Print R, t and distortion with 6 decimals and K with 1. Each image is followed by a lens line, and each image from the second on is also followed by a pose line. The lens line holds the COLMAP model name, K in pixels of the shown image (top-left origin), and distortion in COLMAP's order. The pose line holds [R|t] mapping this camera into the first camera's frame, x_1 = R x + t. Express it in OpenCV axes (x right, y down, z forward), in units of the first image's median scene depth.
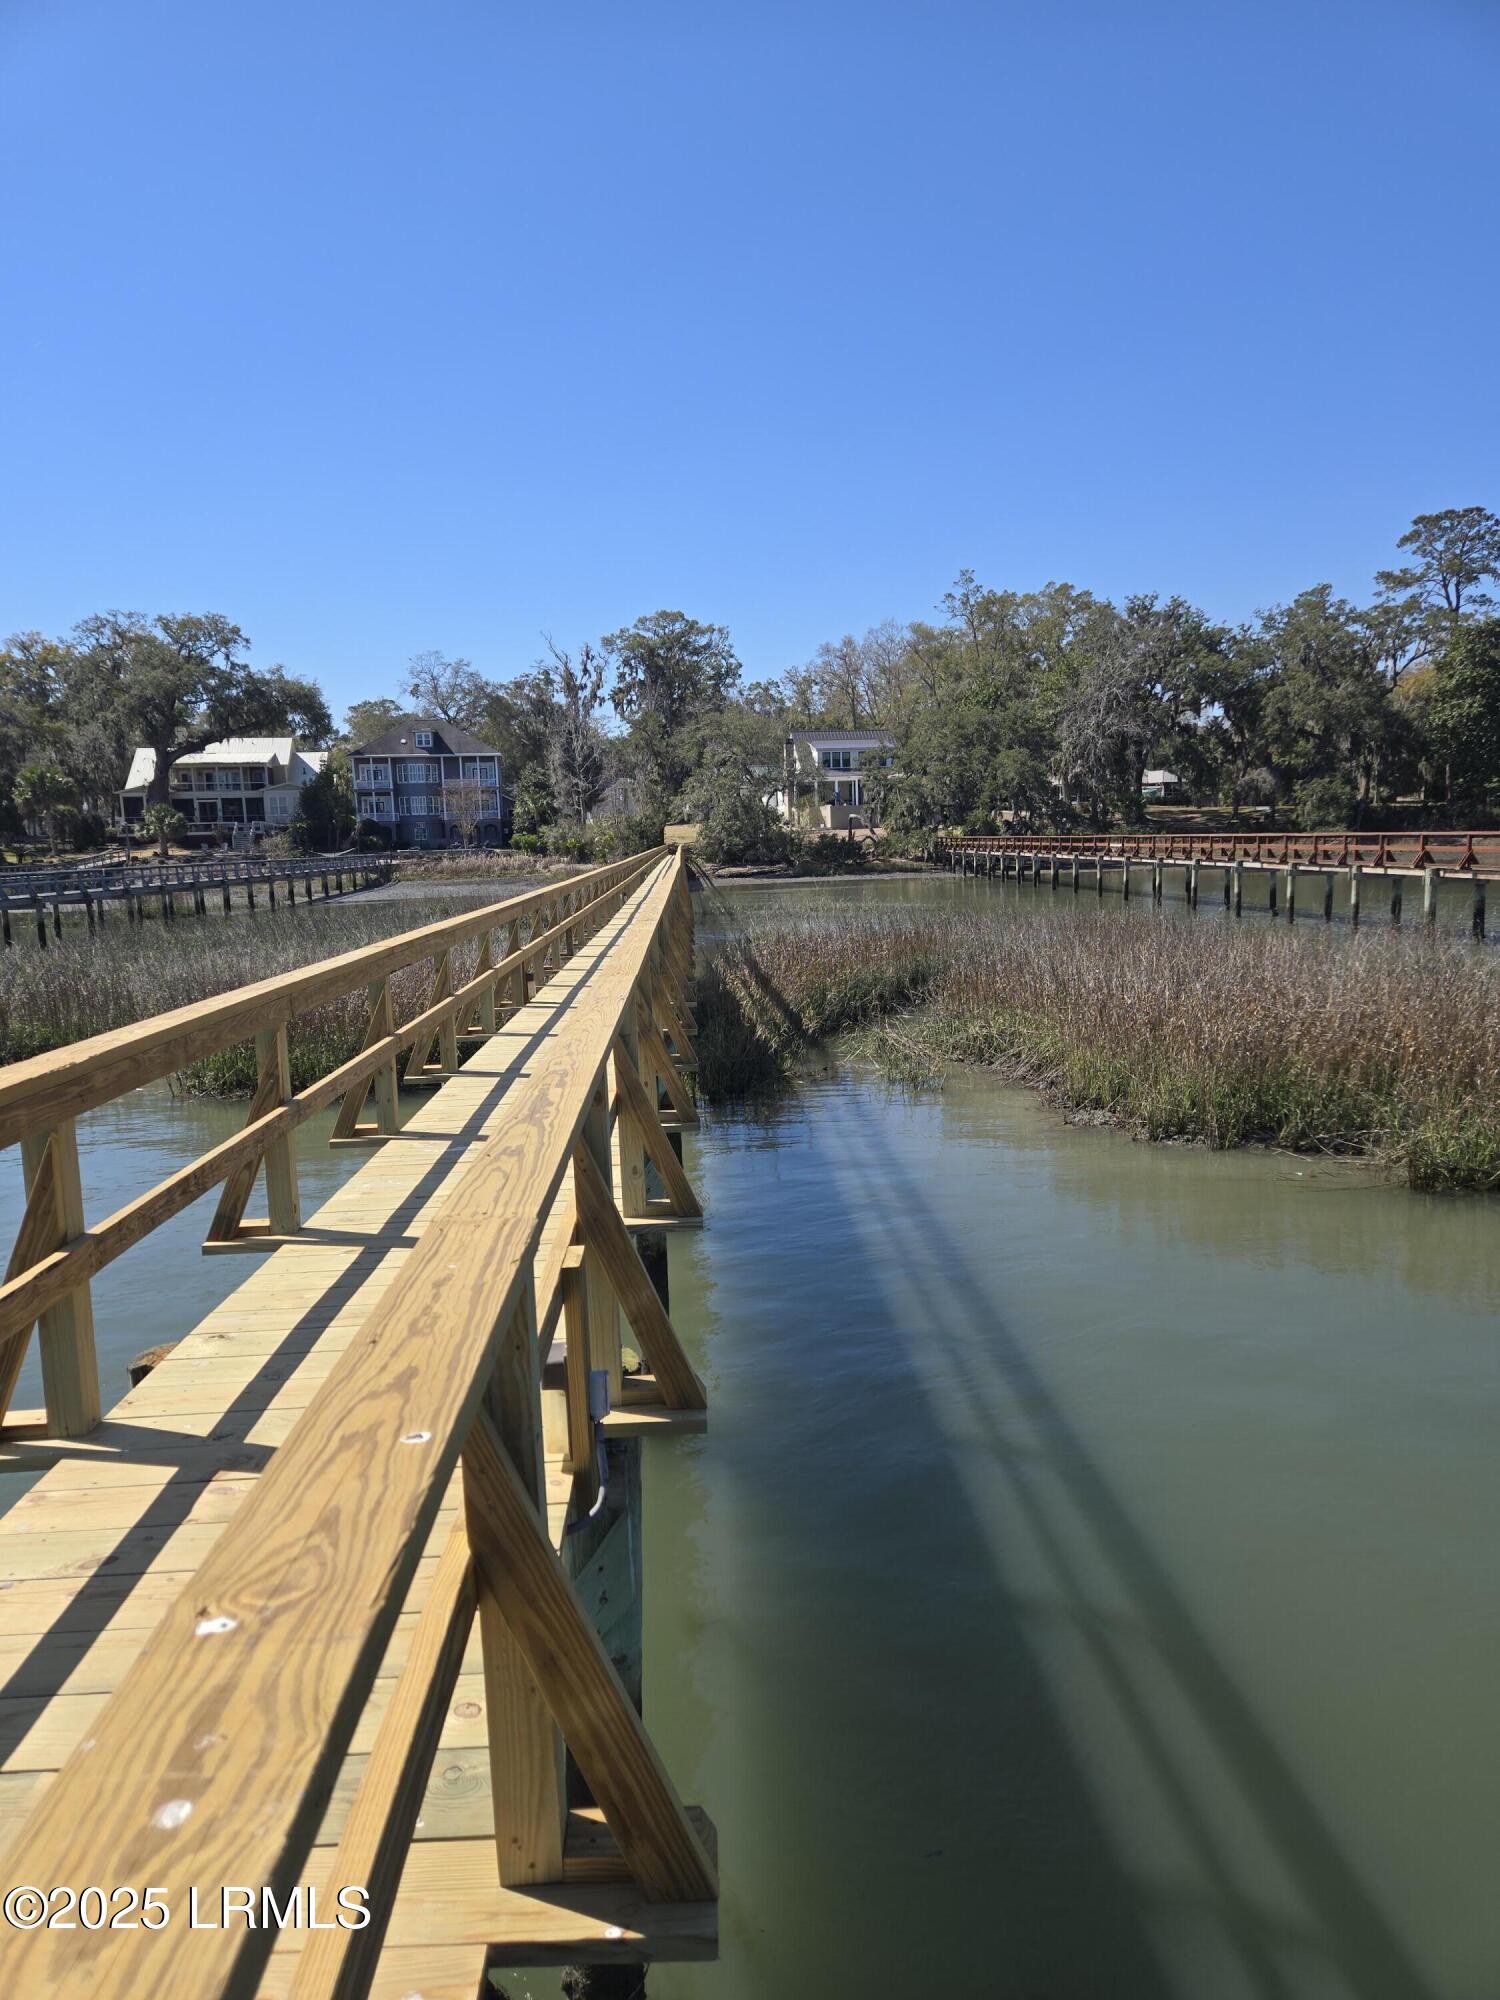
lens RADIAL K [[1322.0, 0, 754.2], [0, 1322.0, 1001.9], [0, 0, 1]] dist [0.051453, -0.016103]
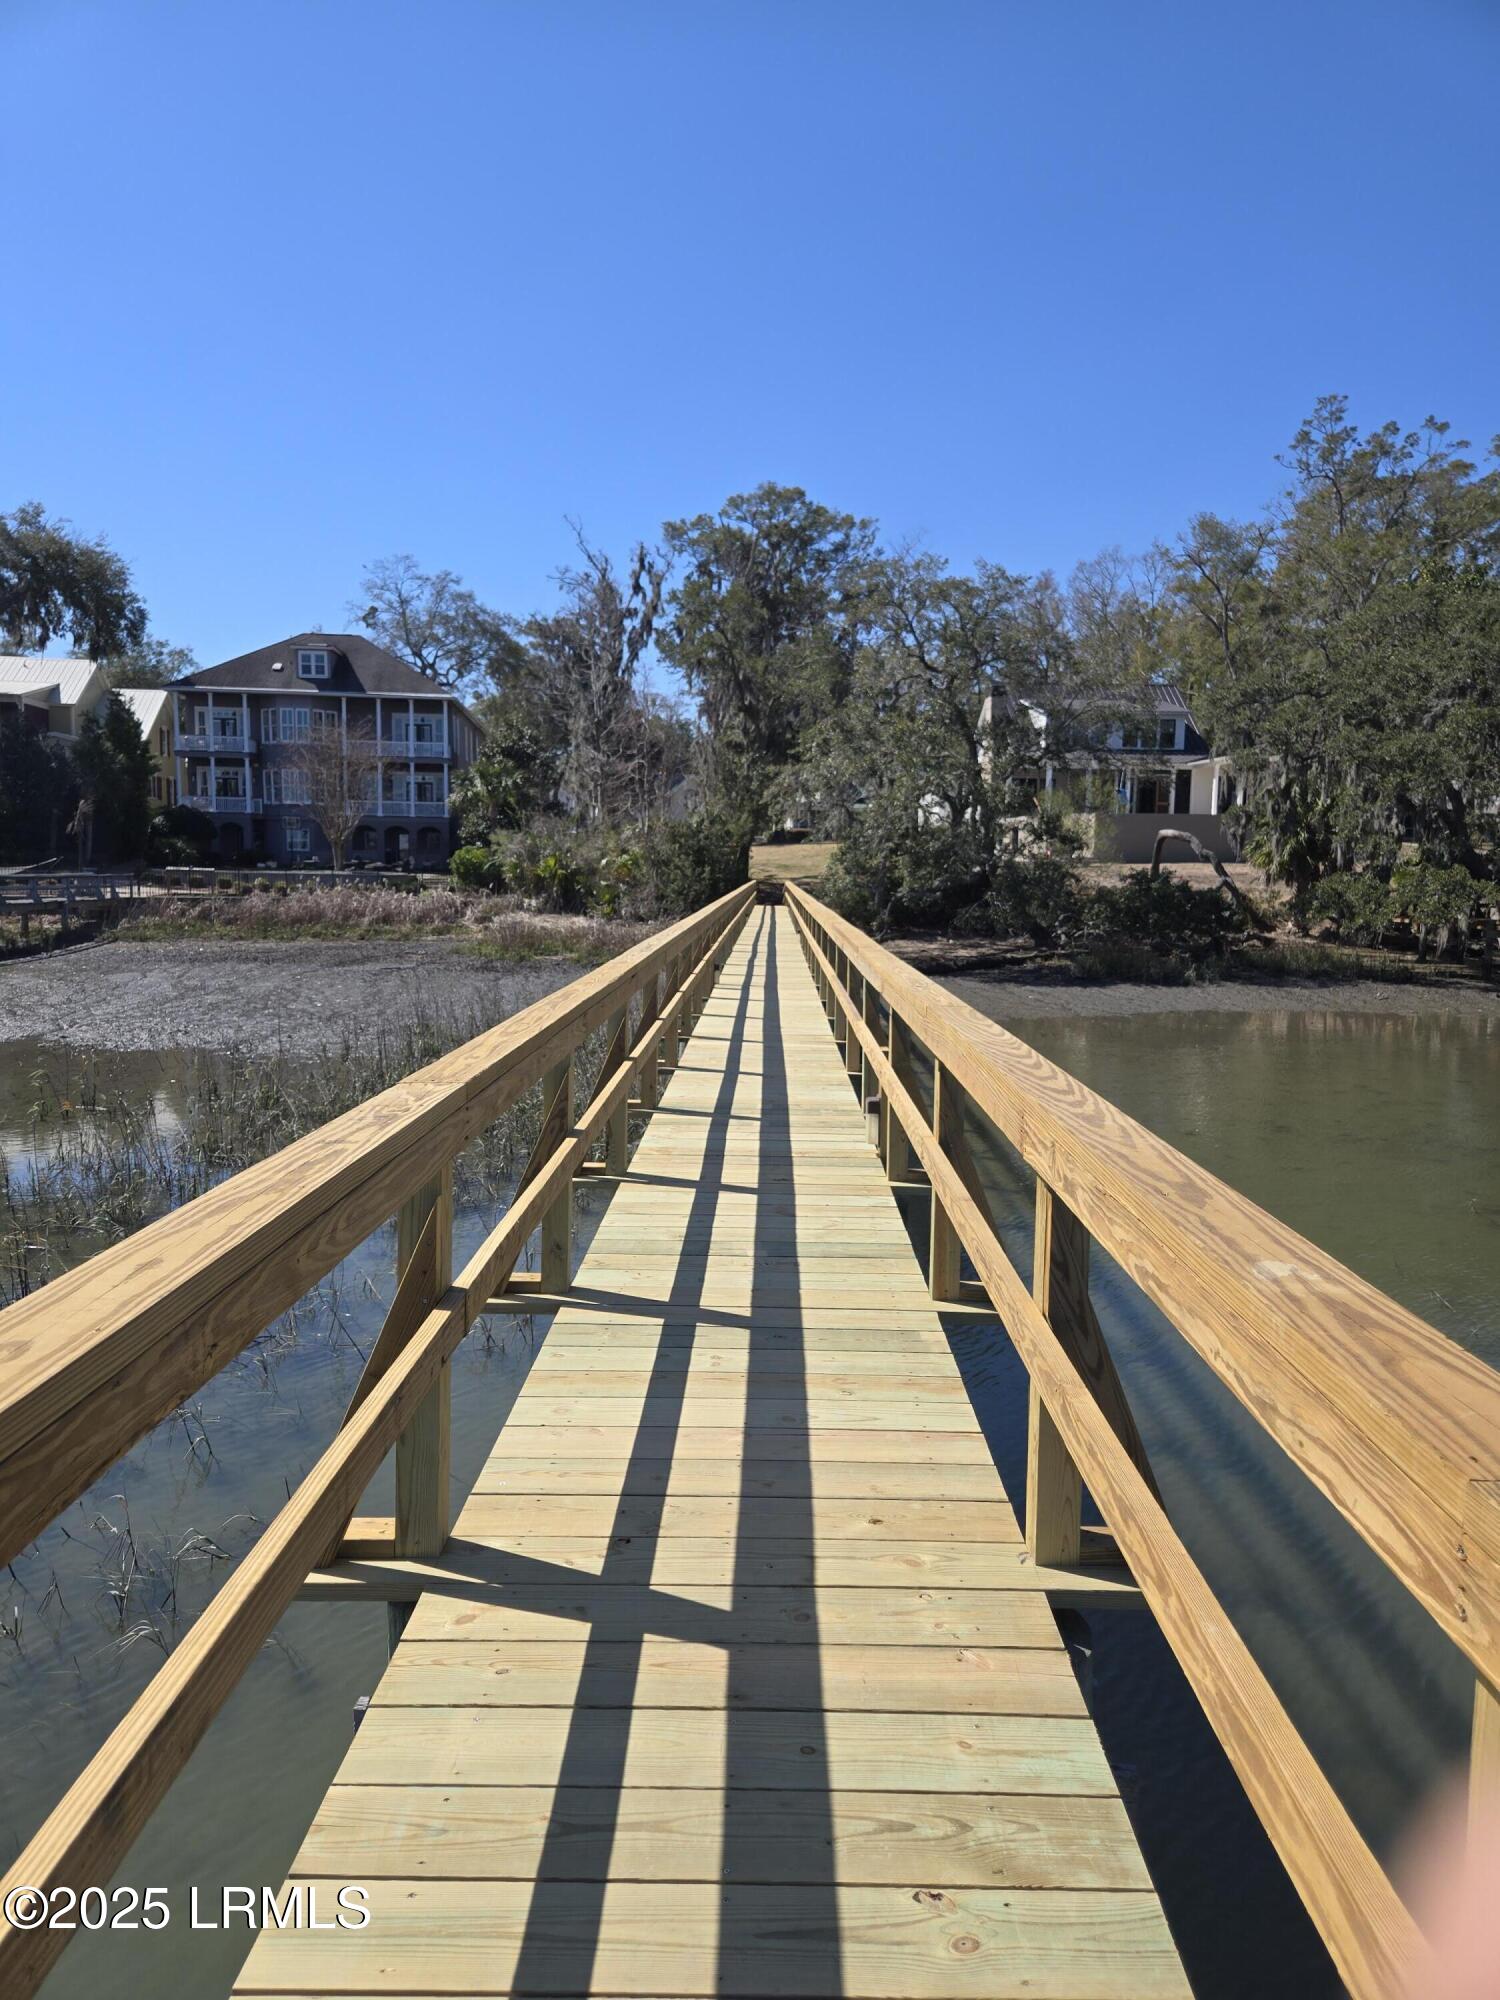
lens RADIAL K [[1322.0, 0, 740.8], [0, 1322.0, 1011.6], [0, 0, 1]] dist [0.051453, -0.016103]
pose [[0.996098, 0.050319, -0.072507, -0.027762], [-0.051483, 0.998572, -0.014272, -0.052593], [0.071686, 0.017950, 0.997266, 0.429142]]
